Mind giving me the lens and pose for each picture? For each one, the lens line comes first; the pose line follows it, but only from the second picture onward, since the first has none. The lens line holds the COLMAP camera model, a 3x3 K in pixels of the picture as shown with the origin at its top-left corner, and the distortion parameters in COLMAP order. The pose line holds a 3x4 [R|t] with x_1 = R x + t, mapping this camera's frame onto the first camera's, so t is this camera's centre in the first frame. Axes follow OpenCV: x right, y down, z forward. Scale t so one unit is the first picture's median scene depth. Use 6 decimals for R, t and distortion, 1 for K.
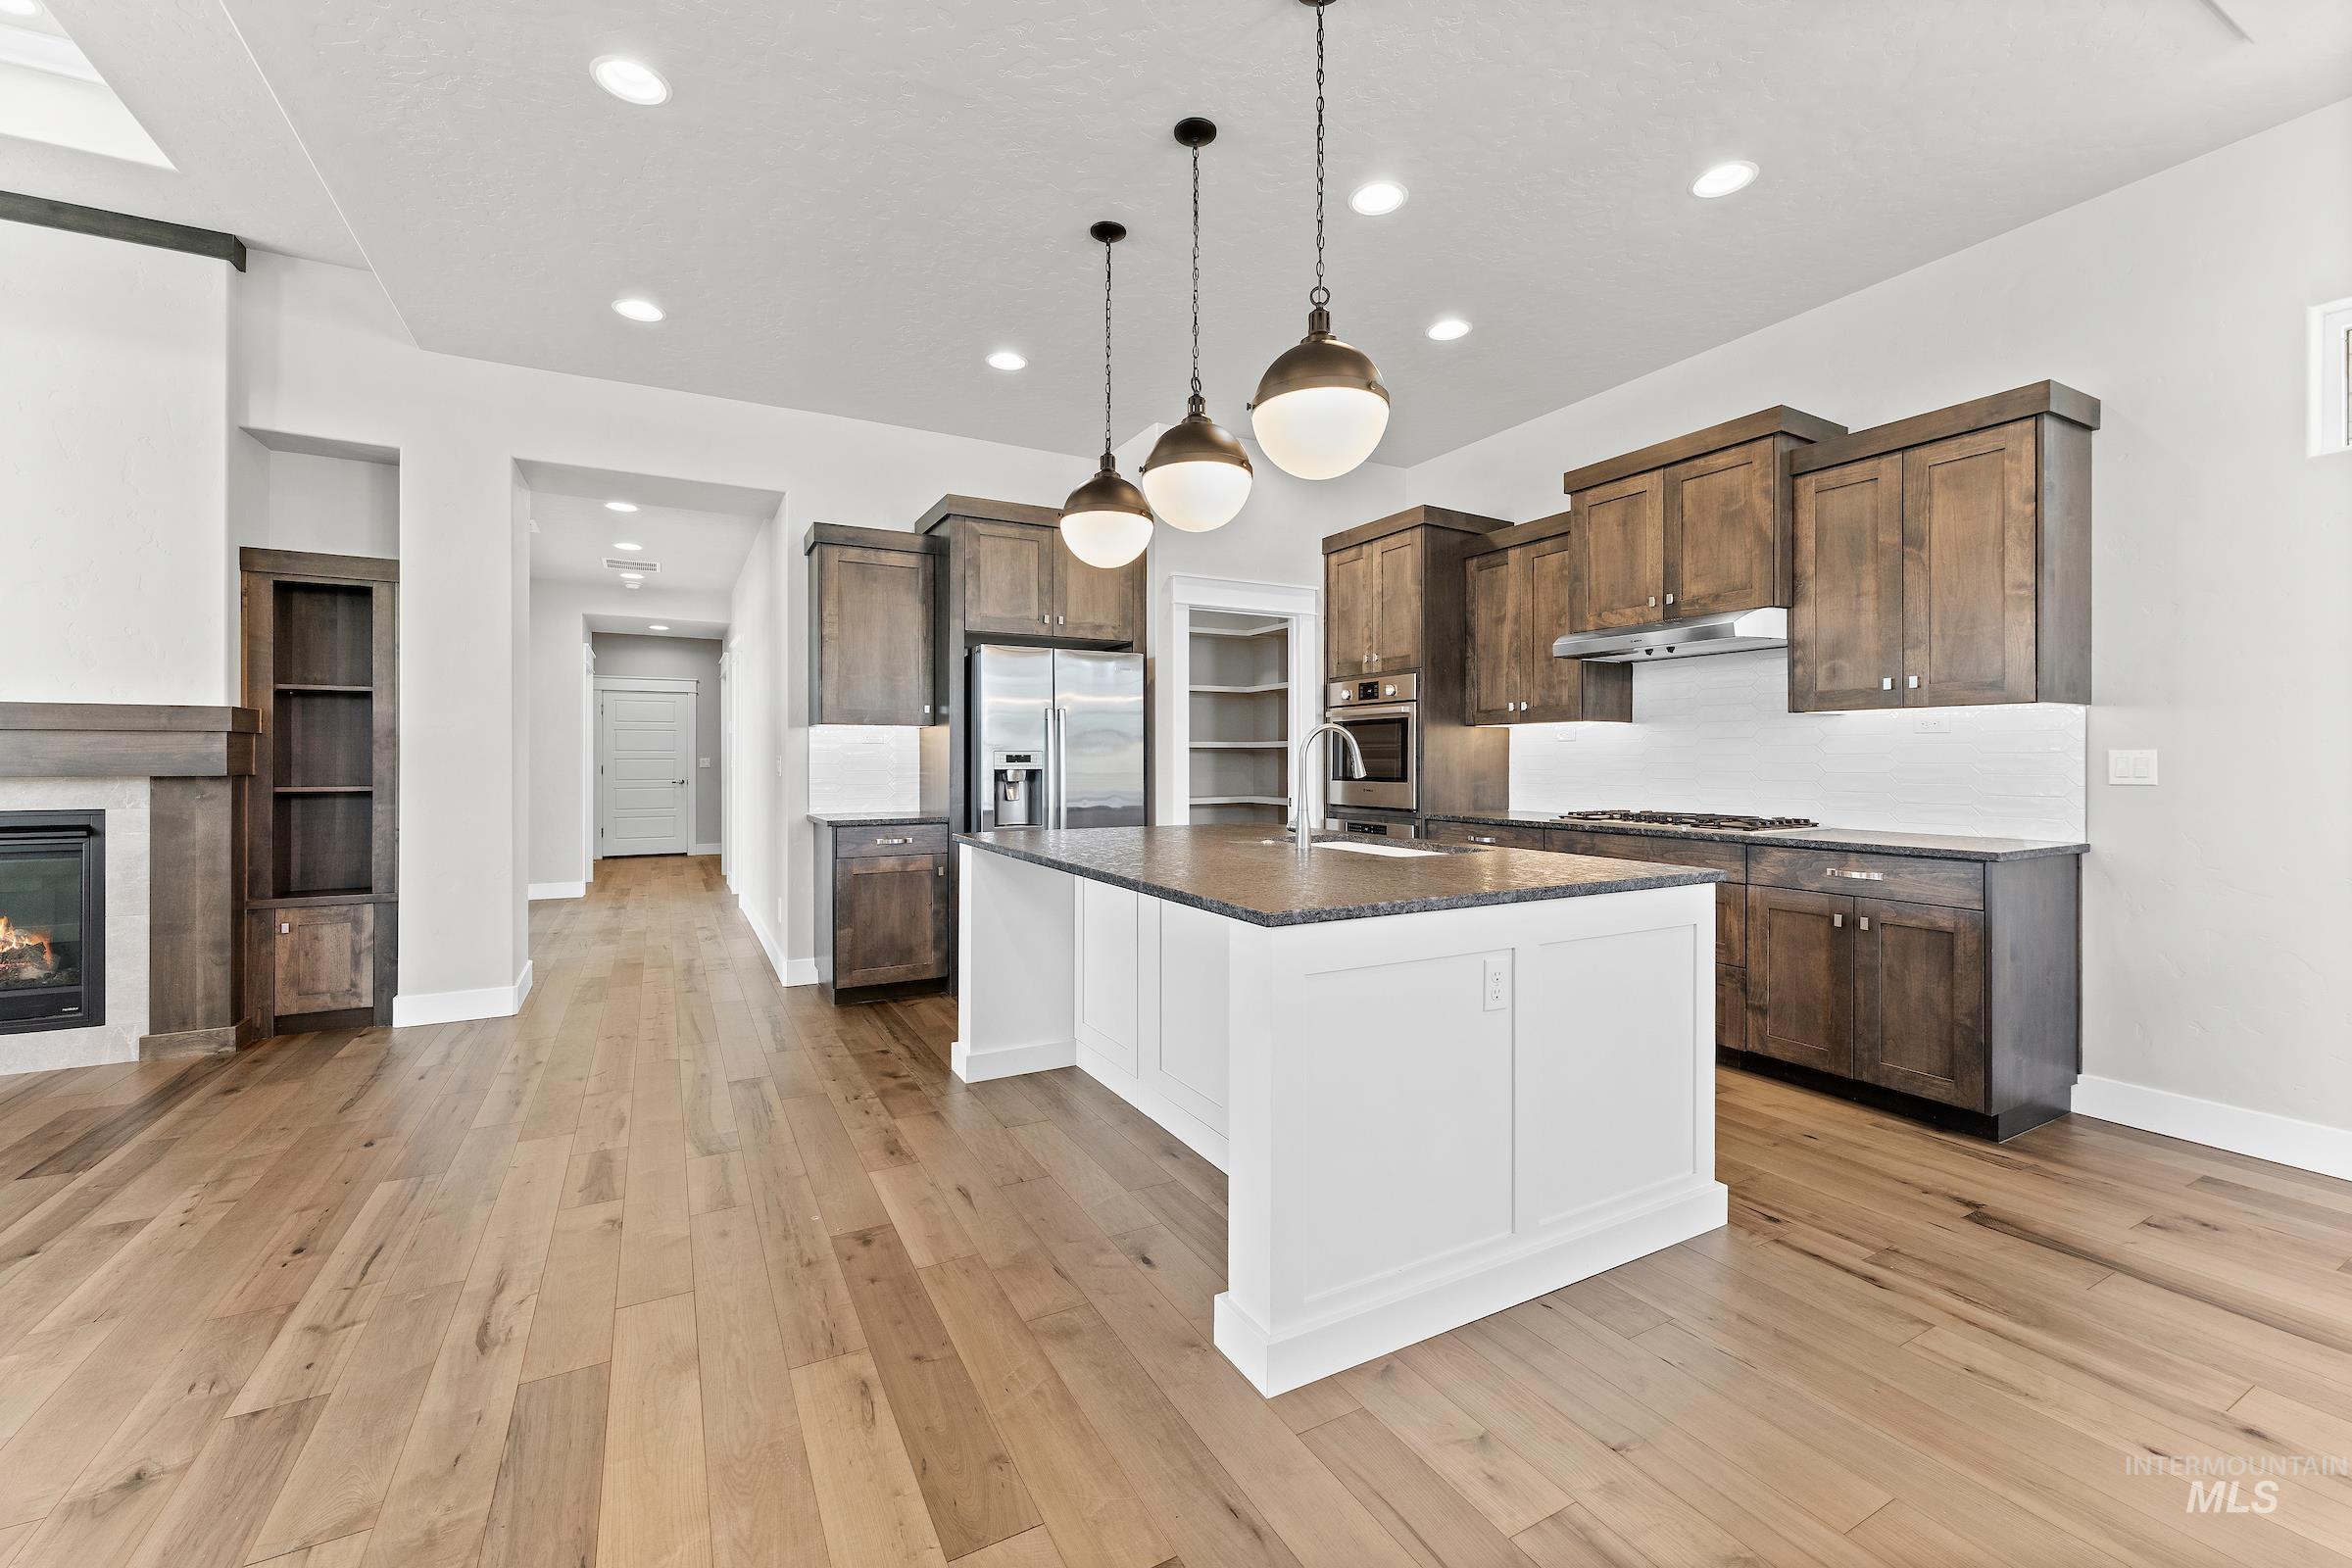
lens RADIAL K [[954.4, 0, 1190.3], [0, 954.4, 760.7], [0, 0, 1]] dist [-0.001344, 0.000210]
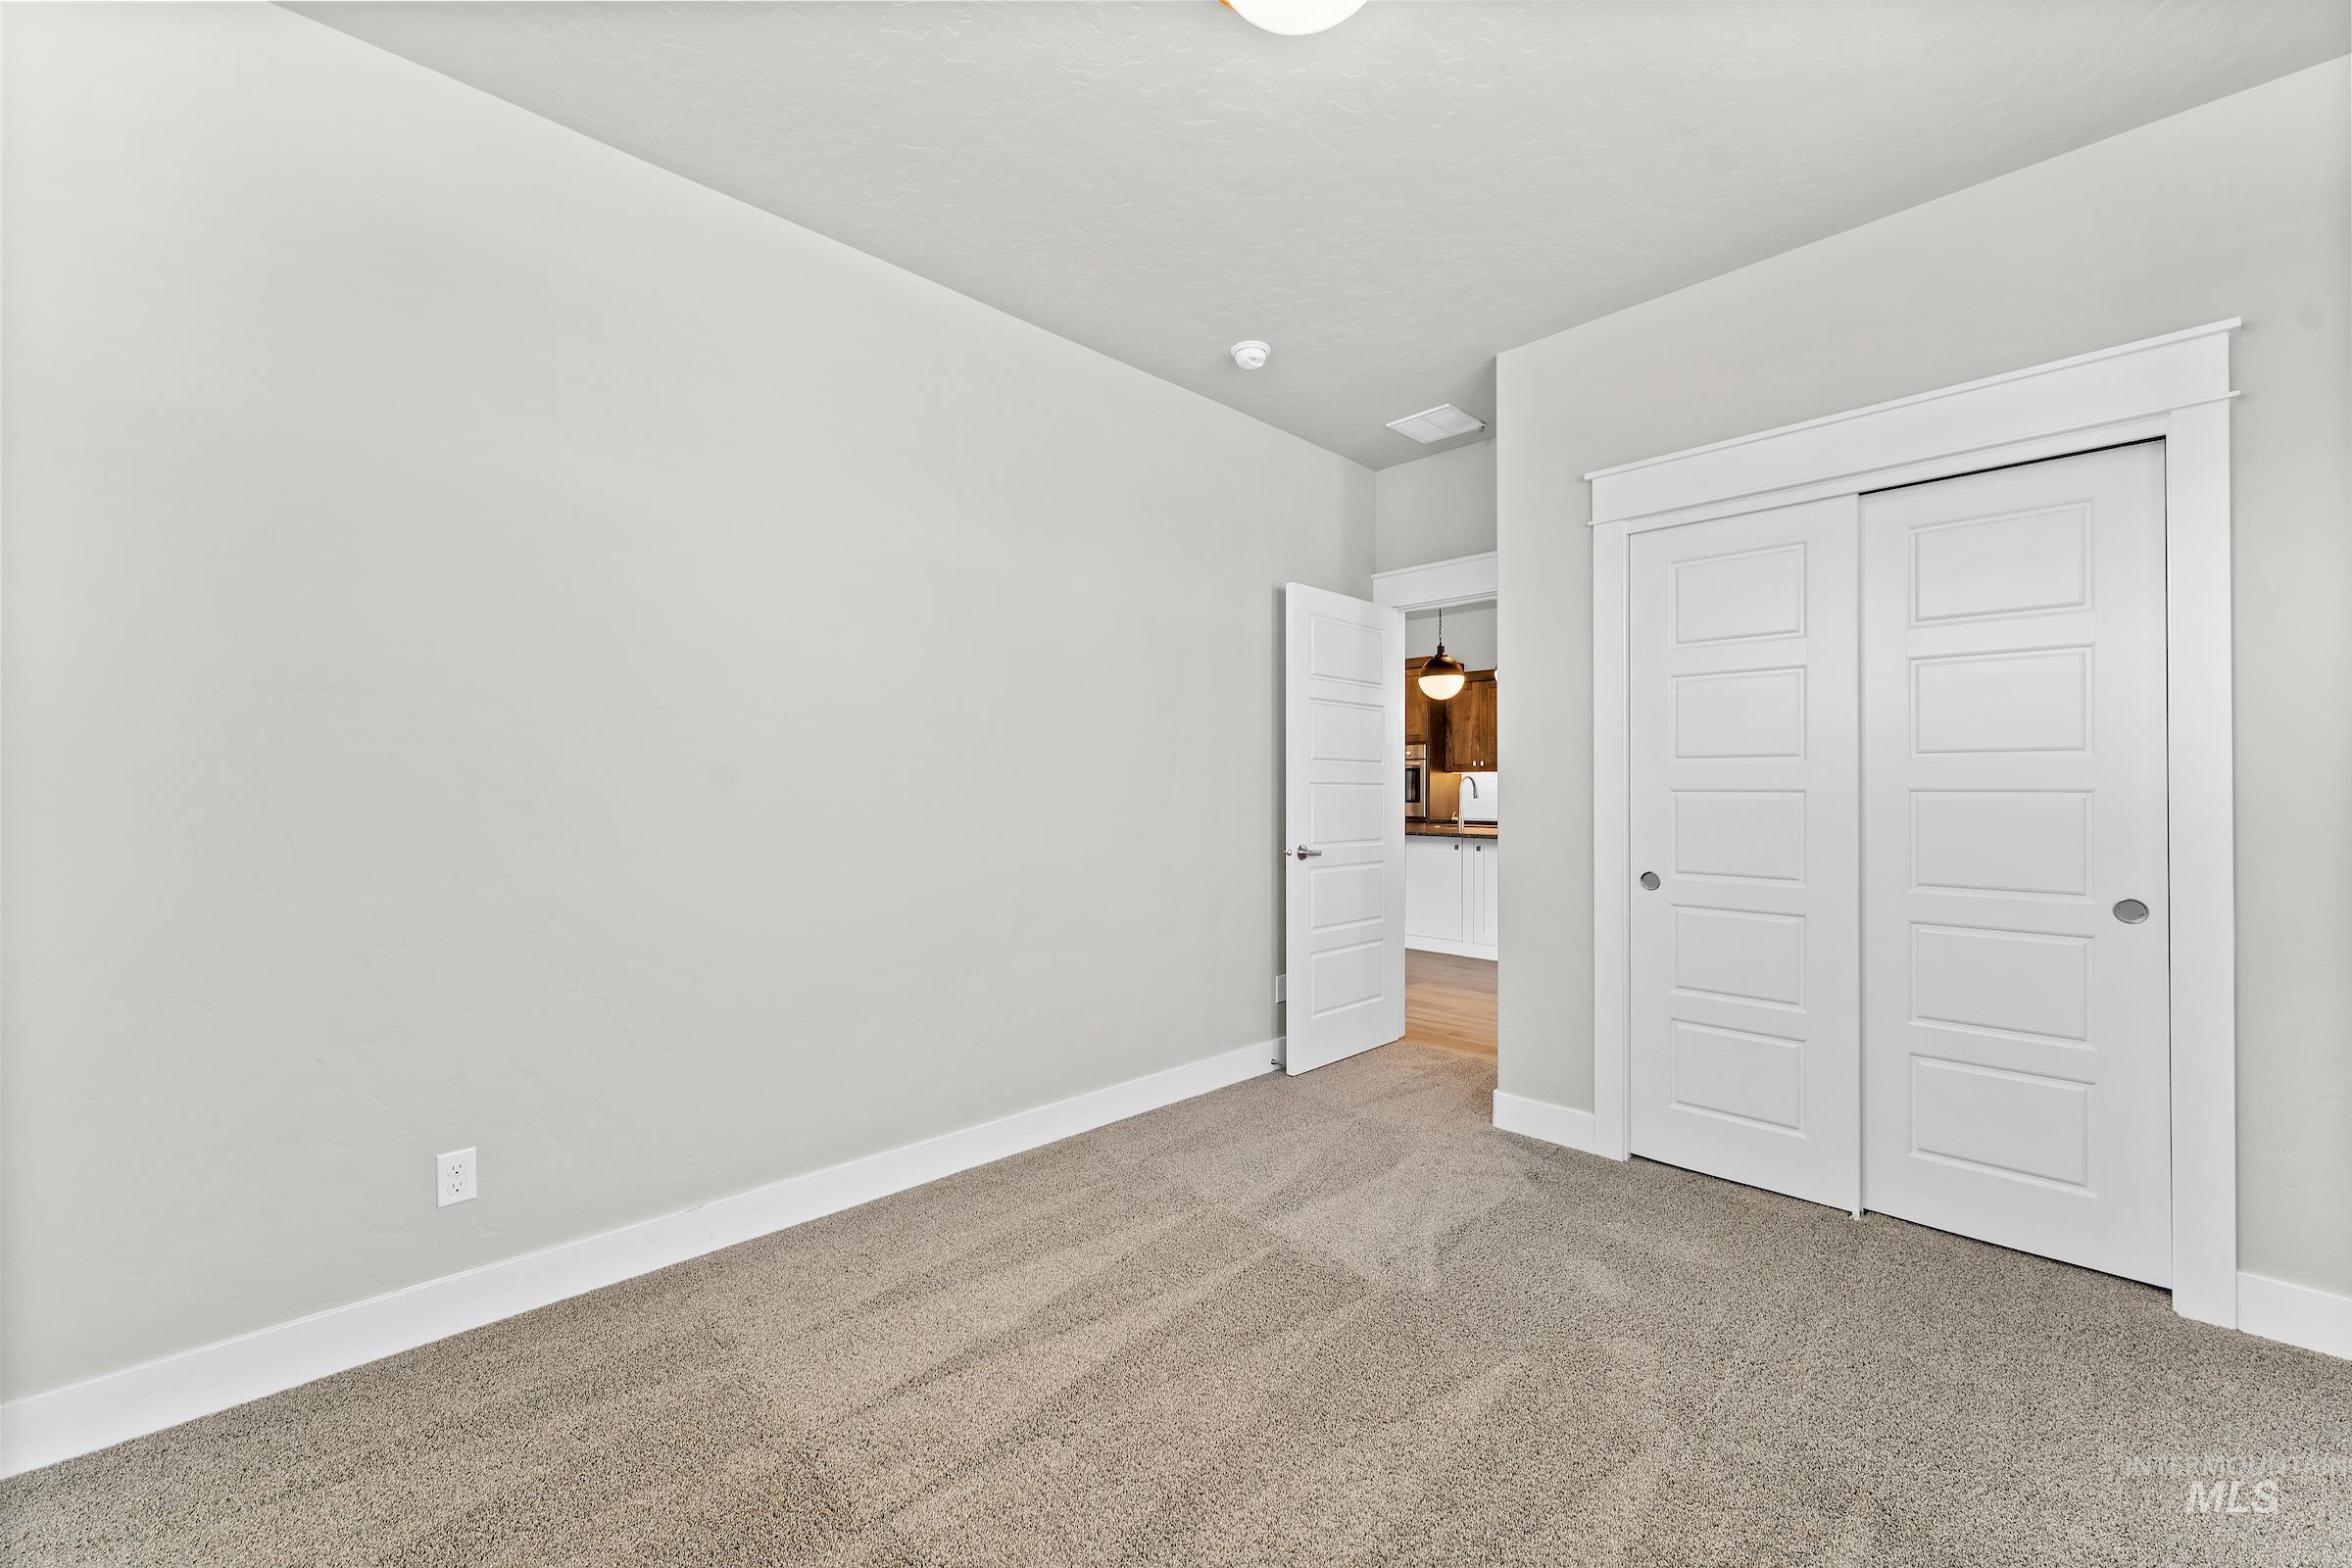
lens RADIAL K [[954.4, 0, 1177.7], [0, 954.4, 787.3], [0, 0, 1]] dist [-0.001344, 0.000210]
pose [[0.960246, 0.007414, 0.279056, -0.949766], [-0.006894, 0.999972, -0.002846, 0.001494], [-0.279069, 0.000809, 0.960271, -0.840108]]
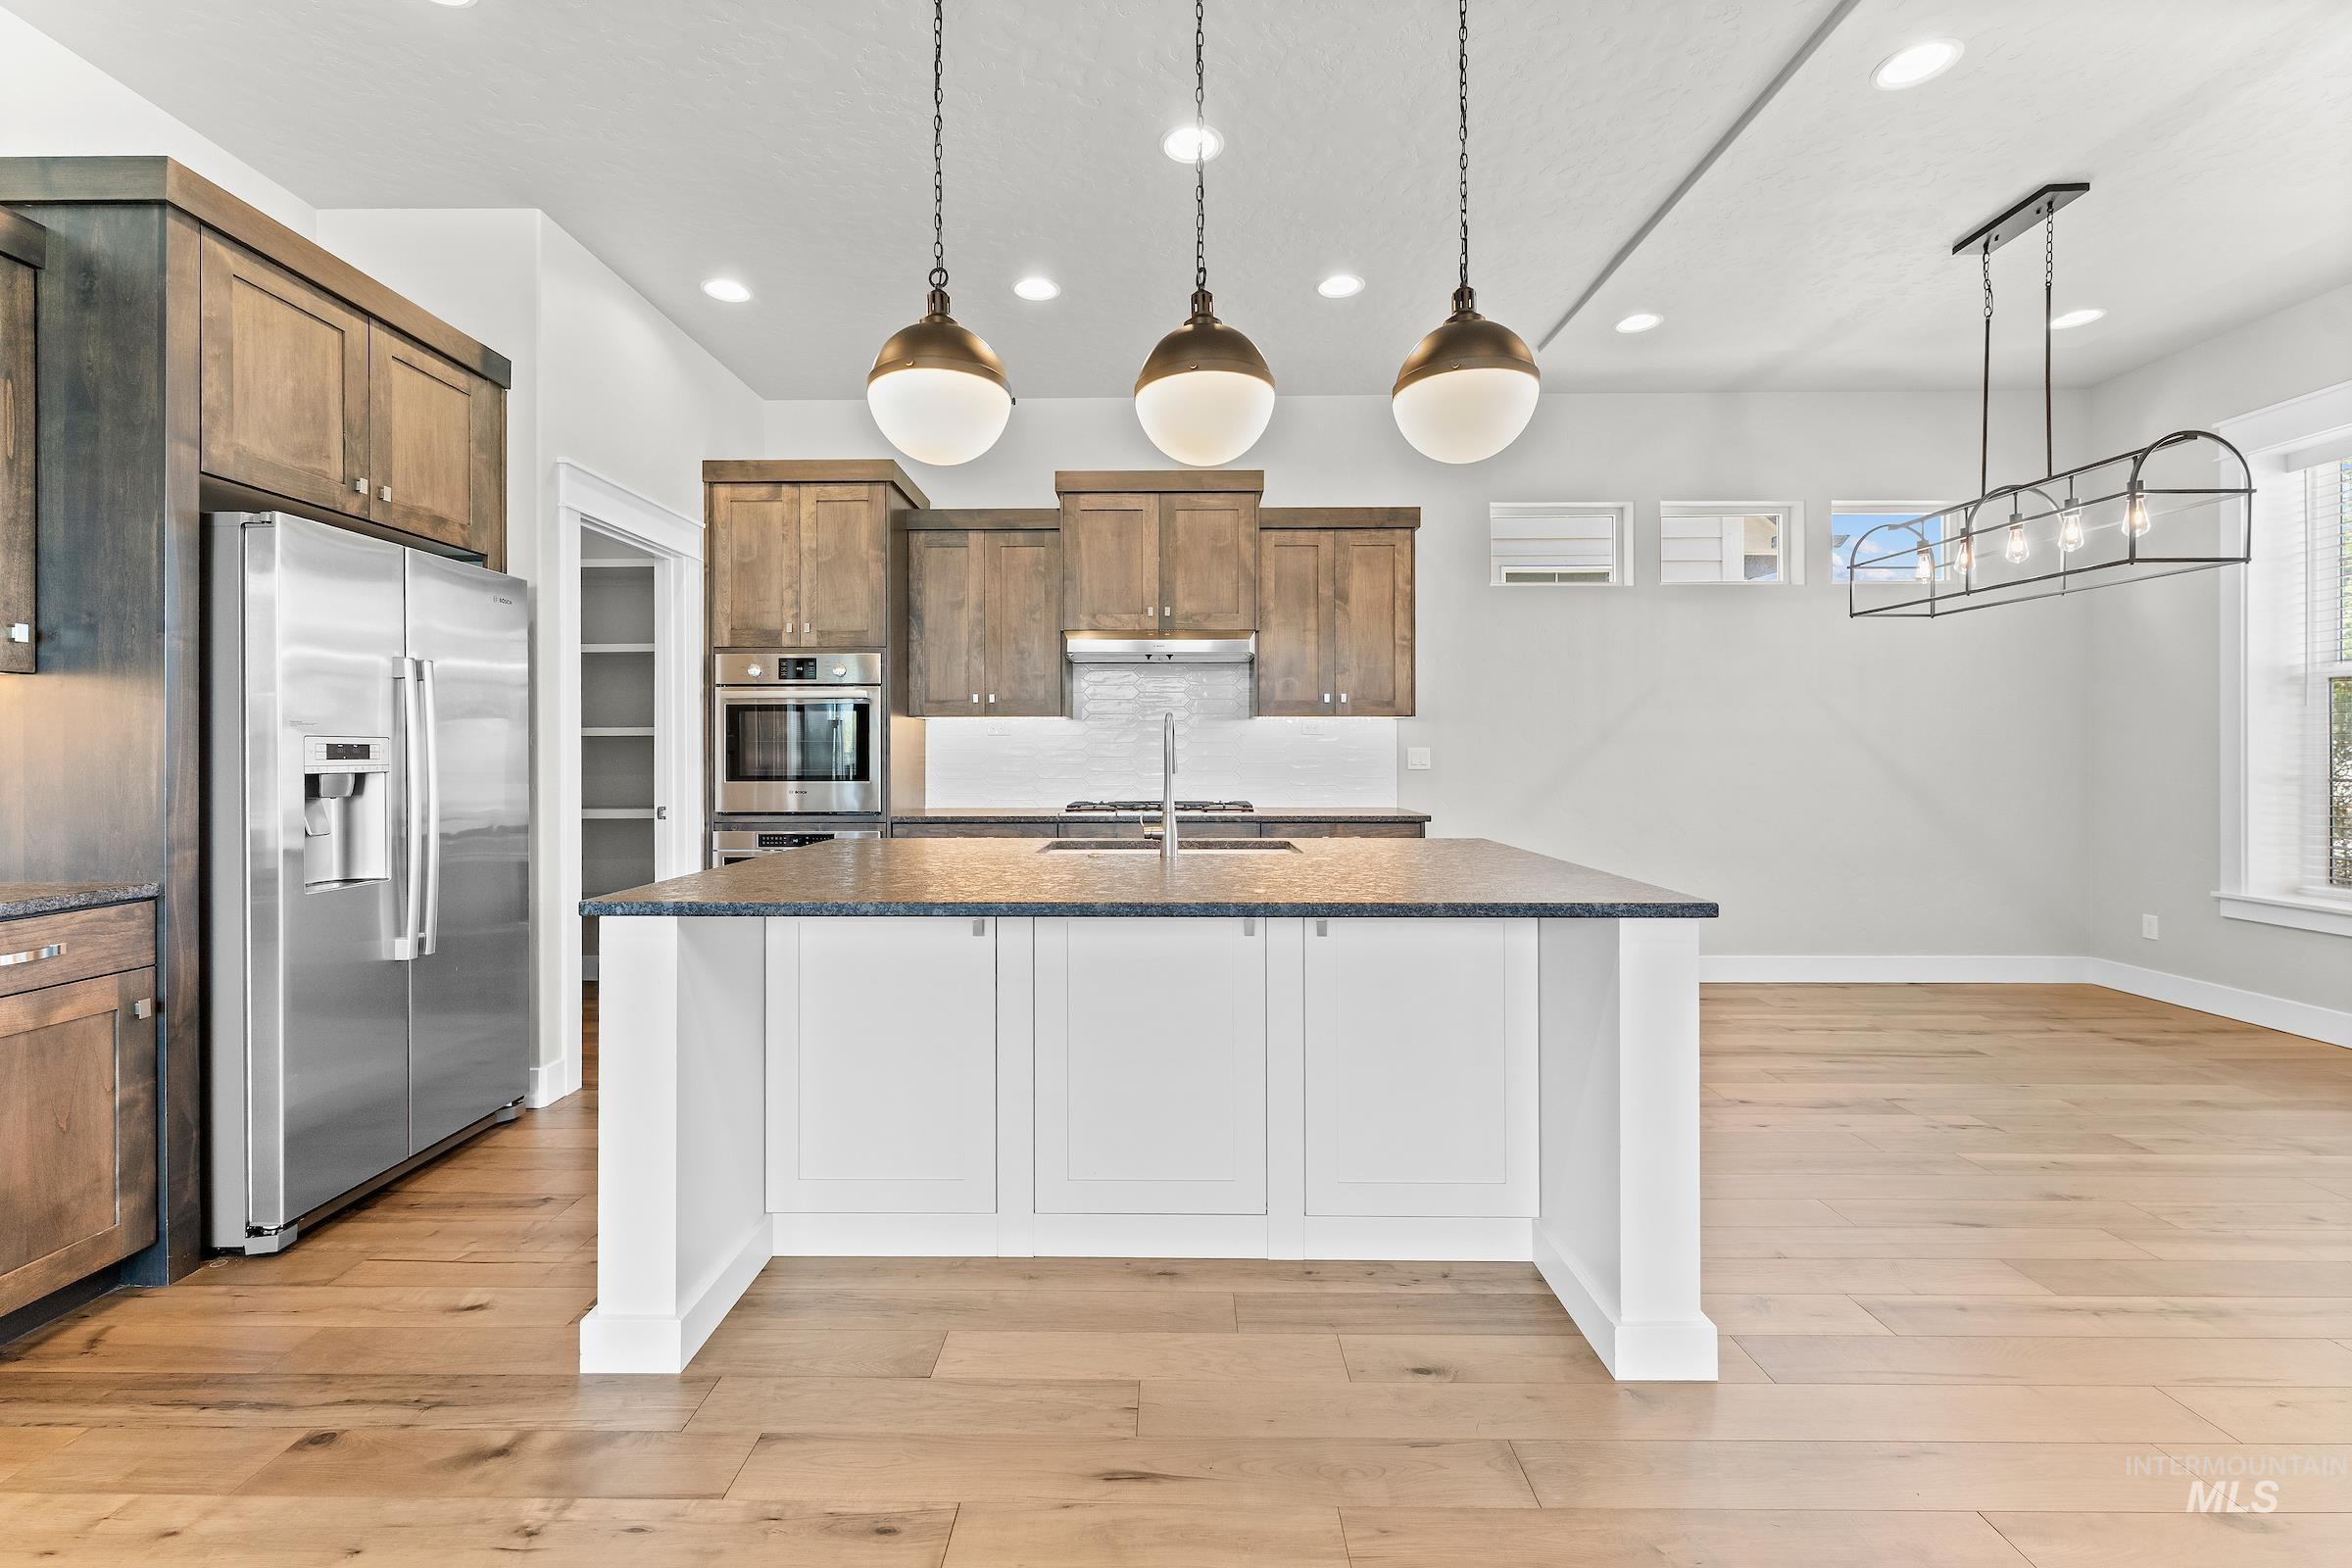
lens RADIAL K [[954.4, 0, 1164.1], [0, 954.4, 756.7], [0, 0, 1]] dist [-0.001344, 0.000210]
pose [[0.495565, -0.002650, 0.868567, -0.482155], [0.001206, 0.999996, 0.002363, -0.000155], [-0.868570, -0.000124, 0.495567, 0.443082]]
